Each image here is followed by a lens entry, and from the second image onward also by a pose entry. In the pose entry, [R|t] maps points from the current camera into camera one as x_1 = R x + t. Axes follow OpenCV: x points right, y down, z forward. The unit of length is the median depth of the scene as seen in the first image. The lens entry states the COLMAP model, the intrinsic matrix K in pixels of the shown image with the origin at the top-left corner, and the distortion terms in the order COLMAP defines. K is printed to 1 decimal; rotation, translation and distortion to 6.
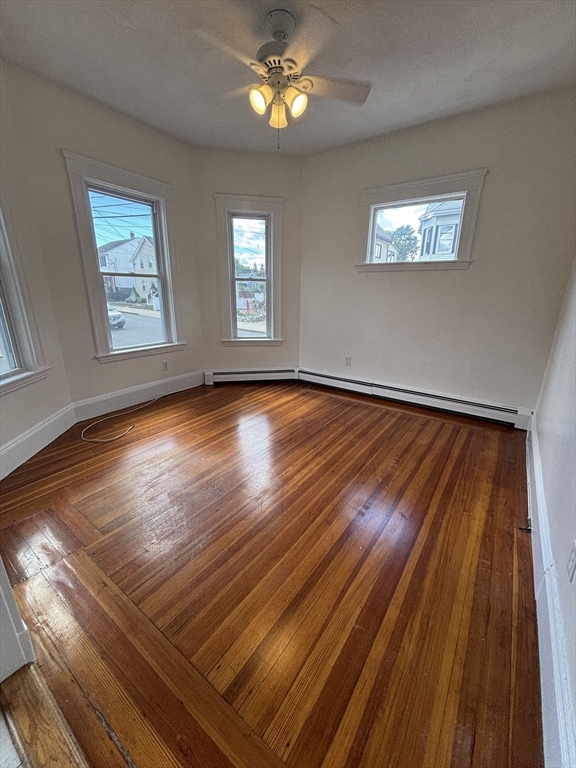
lens RADIAL K [[309.4, 0, 288.9], [0, 309.4, 383.1], [0, 0, 1]] dist [-0.000352, 0.000221]
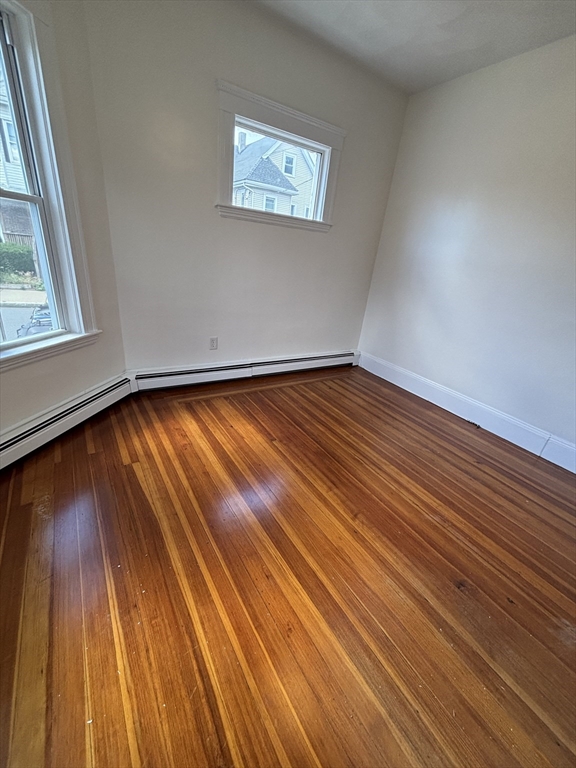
lens RADIAL K [[309.4, 0, 288.9], [0, 309.4, 383.1], [0, 0, 1]] dist [-0.000352, 0.000221]
pose [[0.385390, -0.341594, 0.857198, -0.475996], [0.171873, 0.939273, 0.297028, -0.200918], [-0.906606, 0.032857, 0.420697, 0.629355]]
